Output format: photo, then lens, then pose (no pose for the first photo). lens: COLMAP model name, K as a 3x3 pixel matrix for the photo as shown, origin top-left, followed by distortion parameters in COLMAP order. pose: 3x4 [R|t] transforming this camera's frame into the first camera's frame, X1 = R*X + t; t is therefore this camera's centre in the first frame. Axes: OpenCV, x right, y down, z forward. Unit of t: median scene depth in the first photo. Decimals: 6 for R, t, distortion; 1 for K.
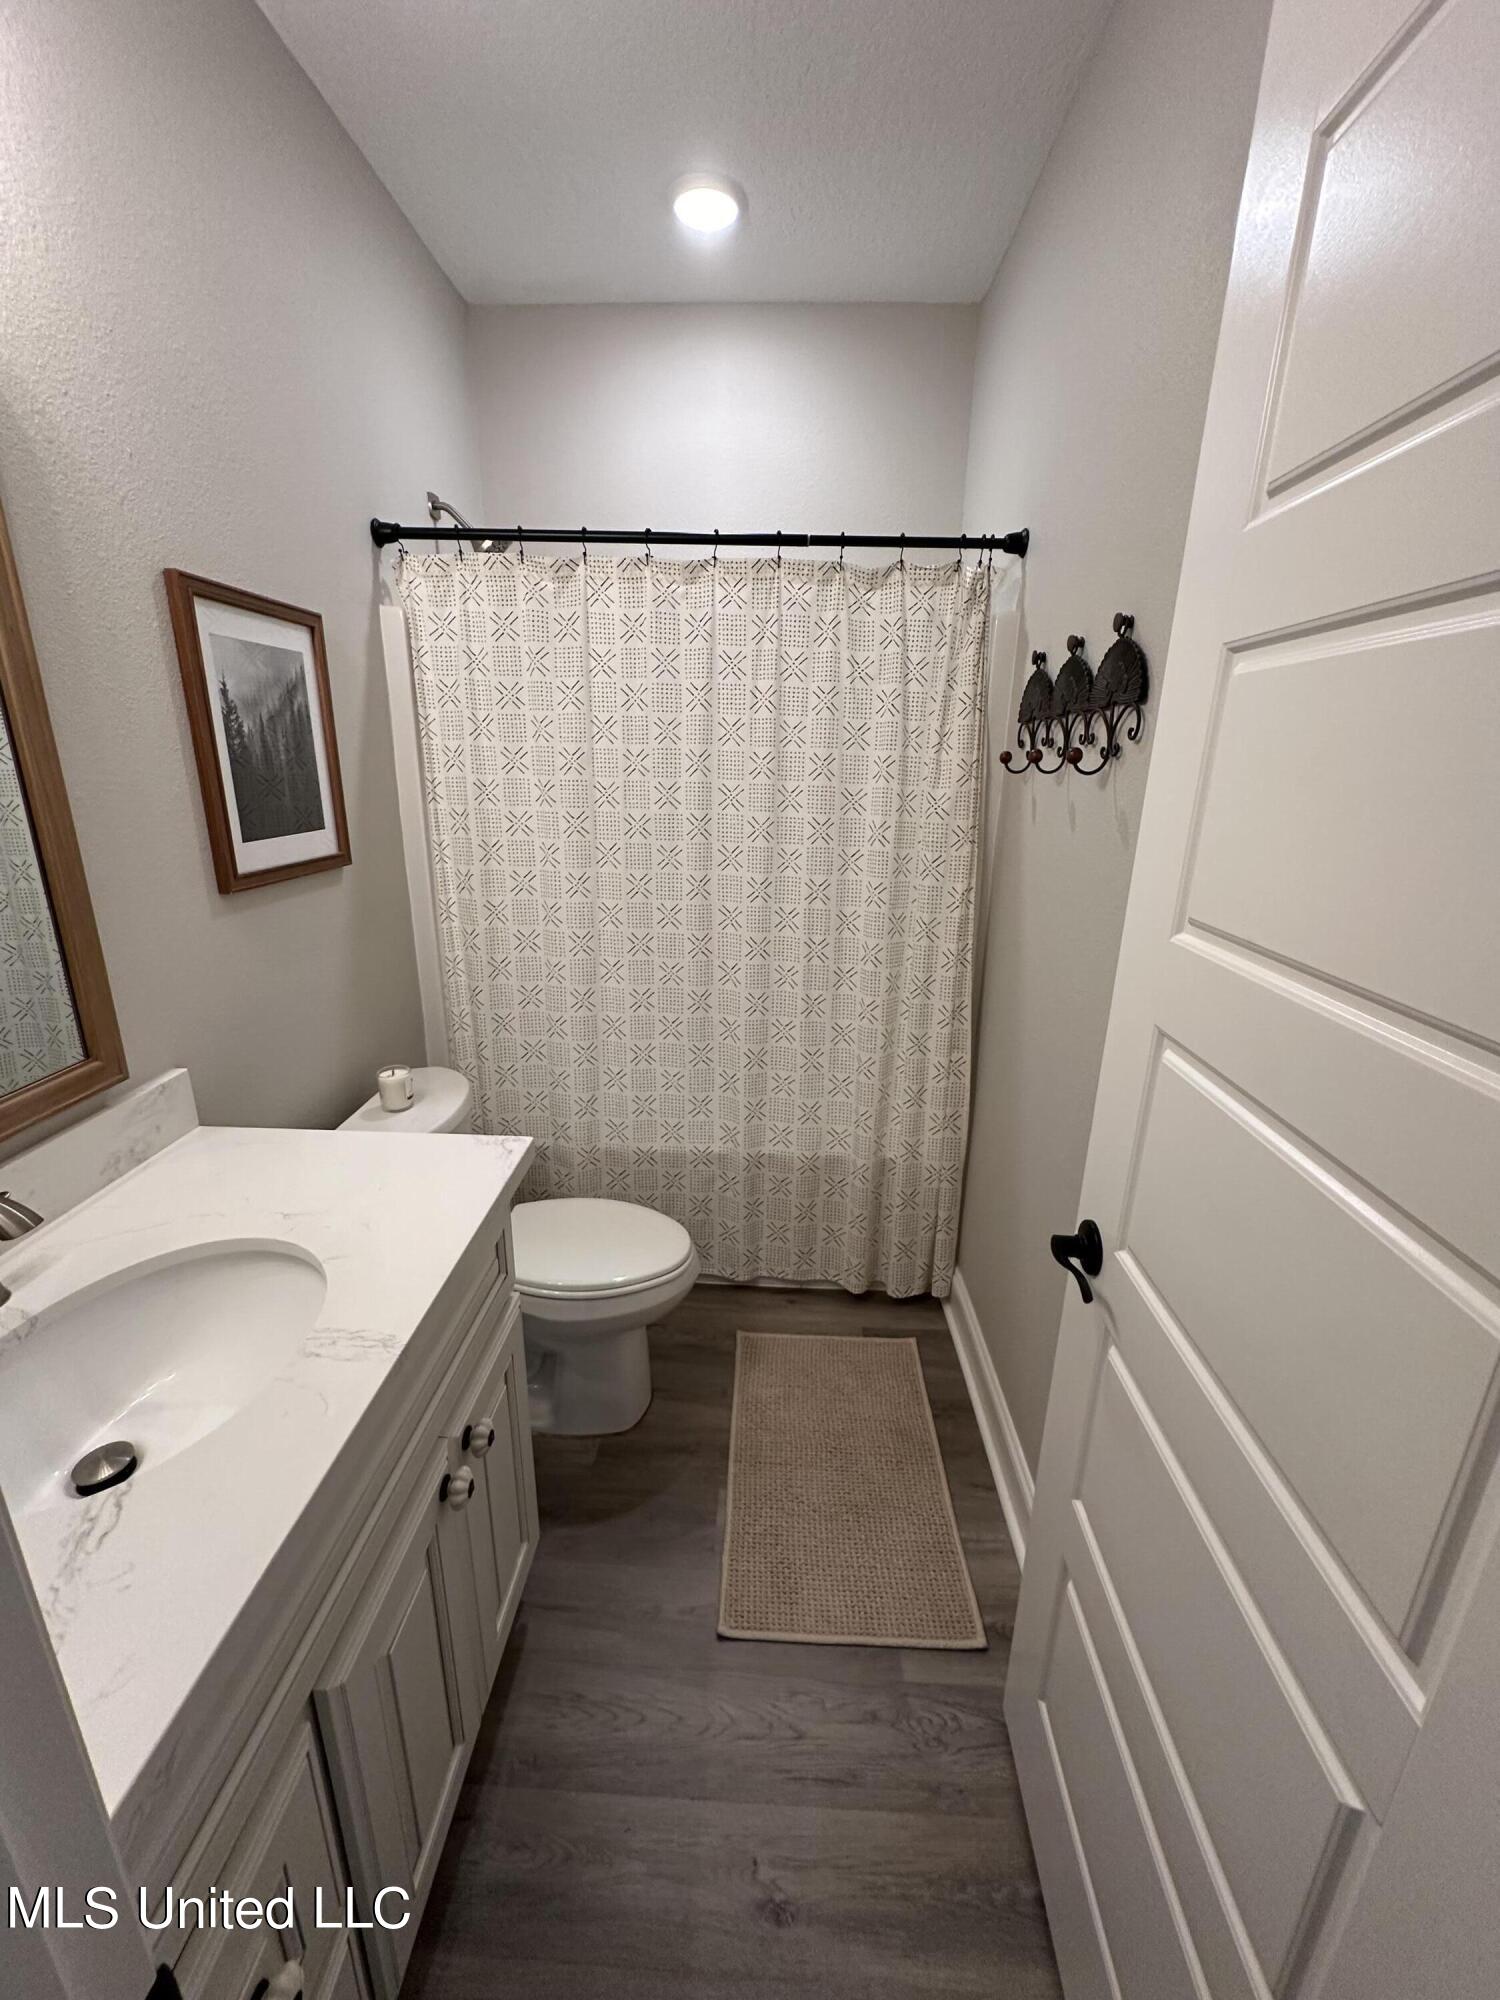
lens RADIAL K [[795.8, 0, 753.1], [0, 795.8, 997.4], [0, 0, 1]] dist [-0.002297, 0.000891]
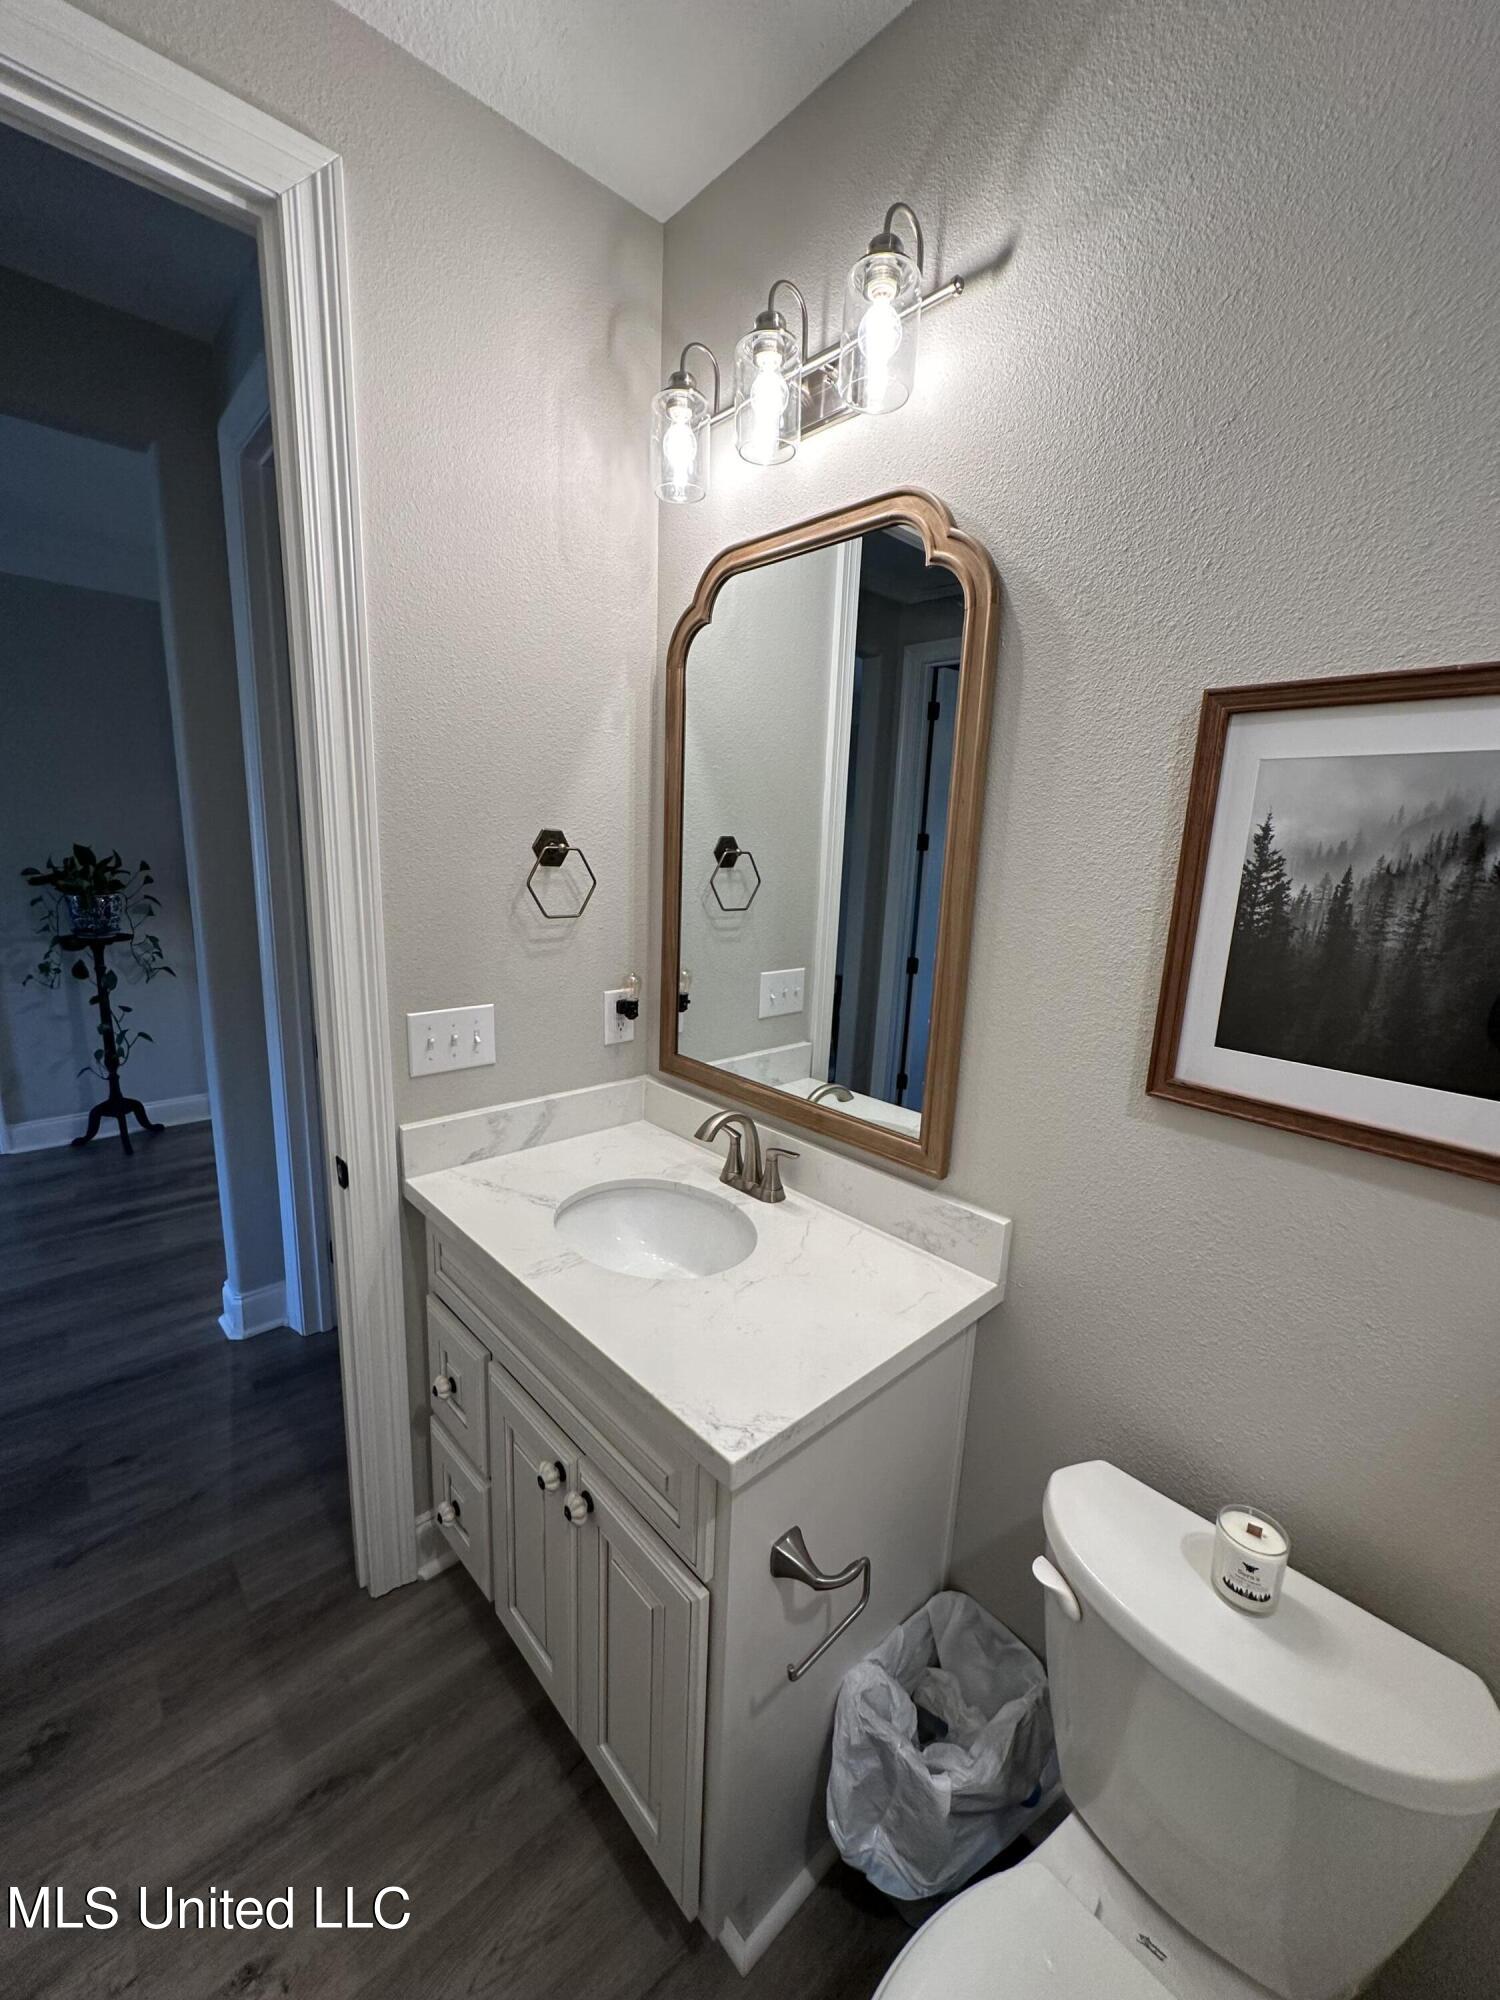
lens RADIAL K [[795.8, 0, 742.0], [0, 795.8, 1005.0], [0, 0, 1]] dist [-0.002297, 0.000891]
pose [[-0.703973, 0.098393, -0.703379, 0.106127], [-0.259043, 0.886563, 0.383279, -0.291735], [0.661301, 0.452023, -0.598628, 0.850169]]
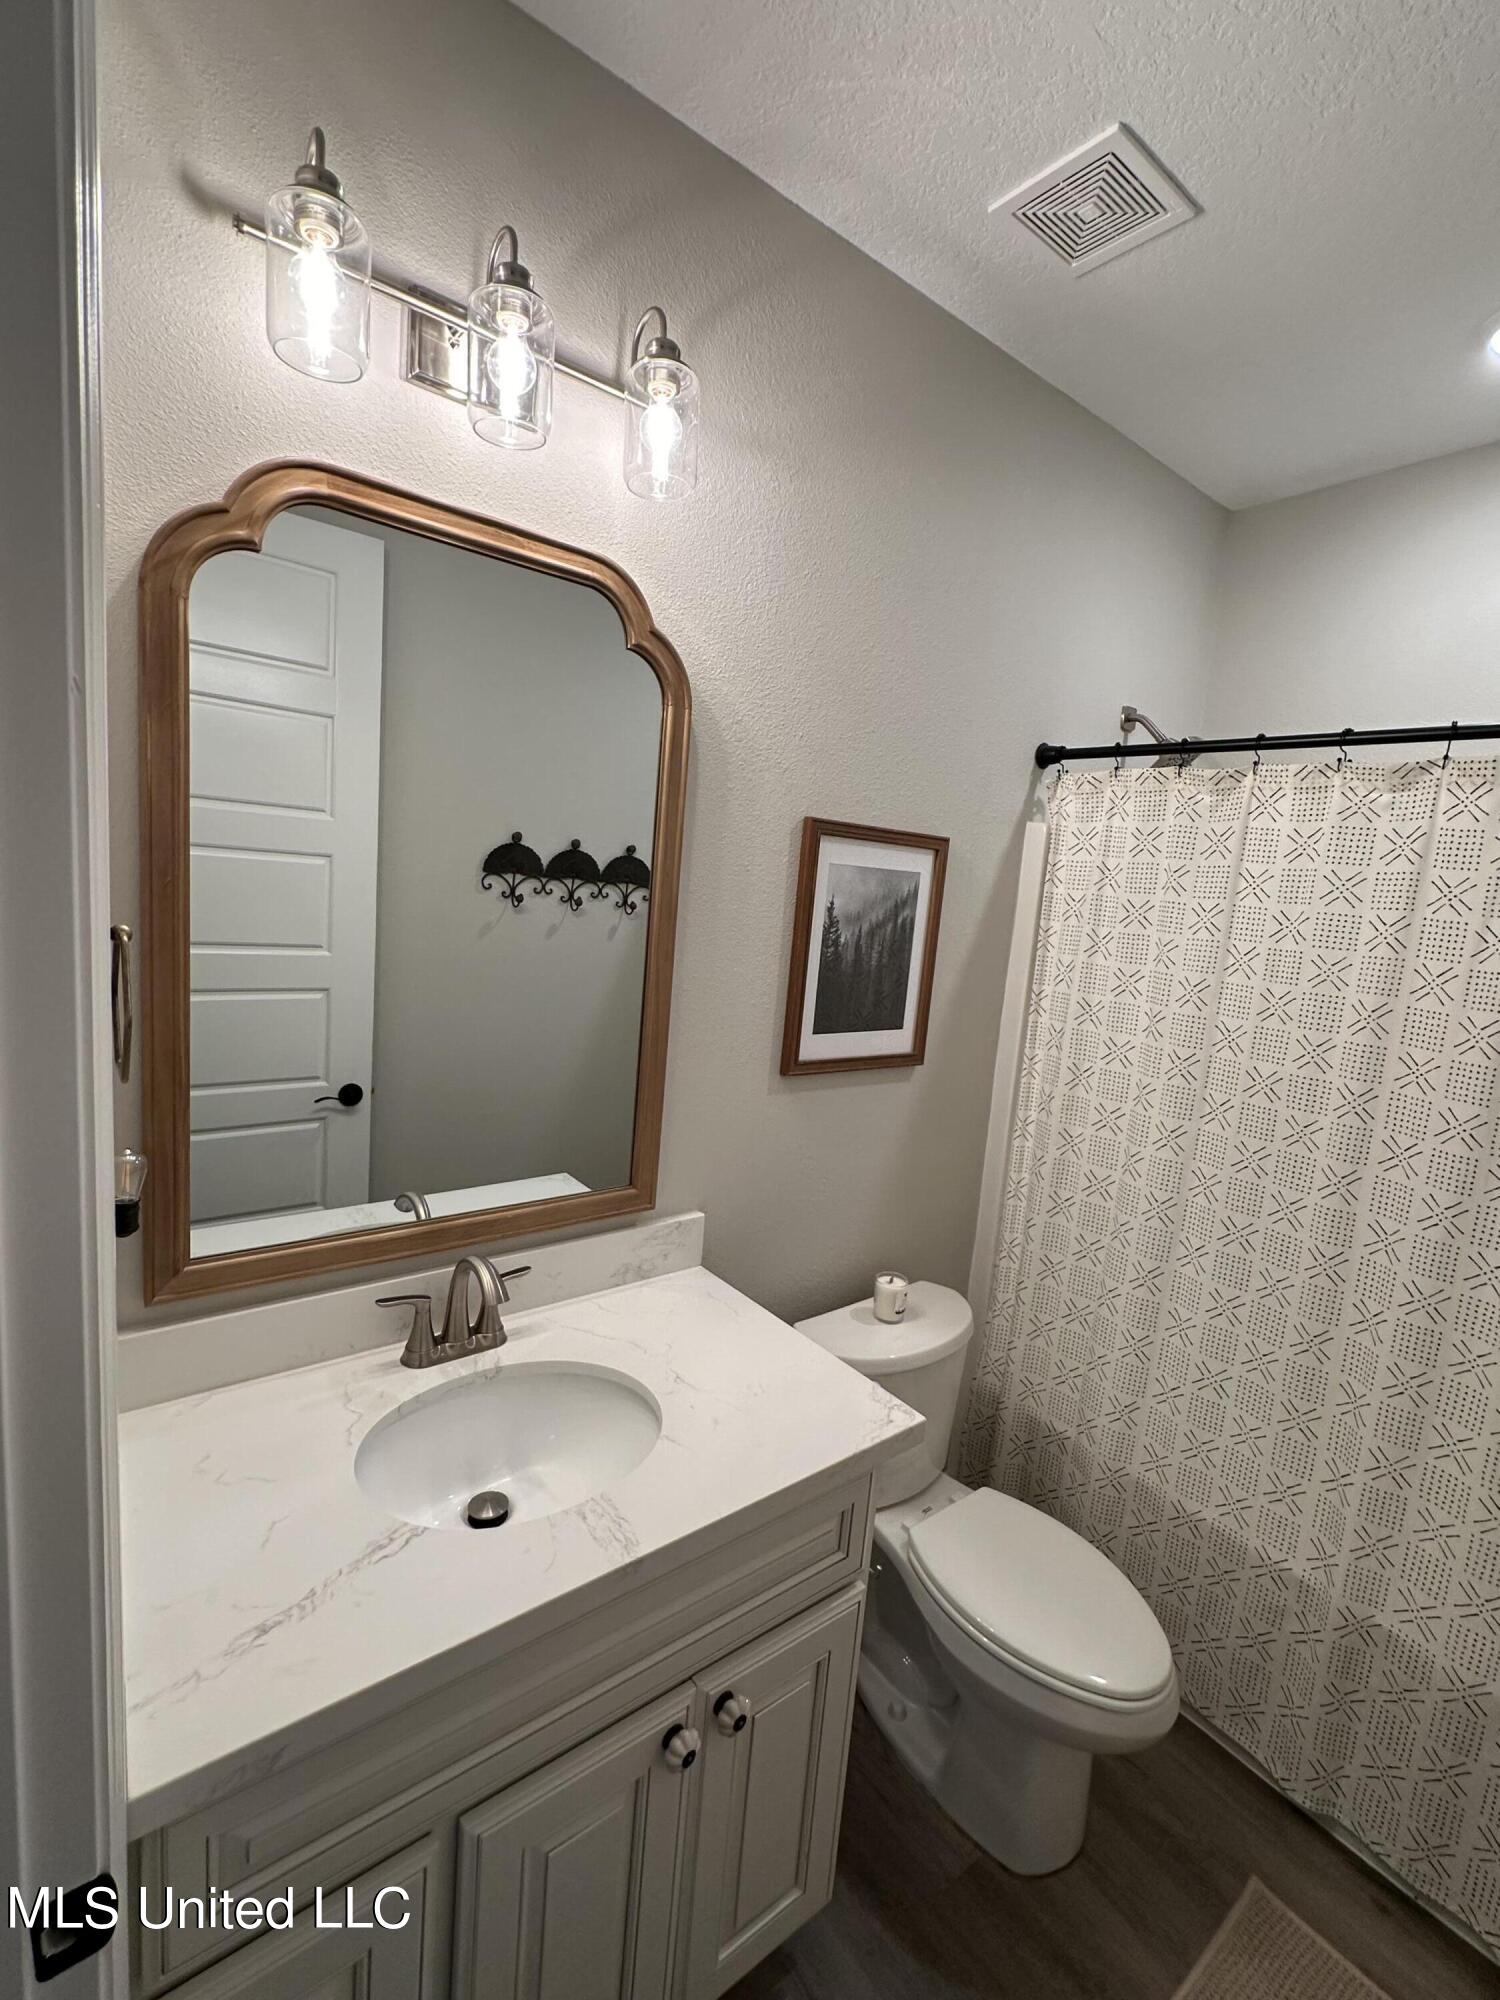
lens RADIAL K [[891.4, 0, 752.6], [0, 891.4, 1003.6], [0, 0, 1]] dist [0.000615, 0.000192]
pose [[0.643527, 0.143021, -0.751943, 0.188357], [-0.293560, 0.953382, -0.069899, -0.092538], [0.706891, 0.265722, 0.655512, 0.073645]]
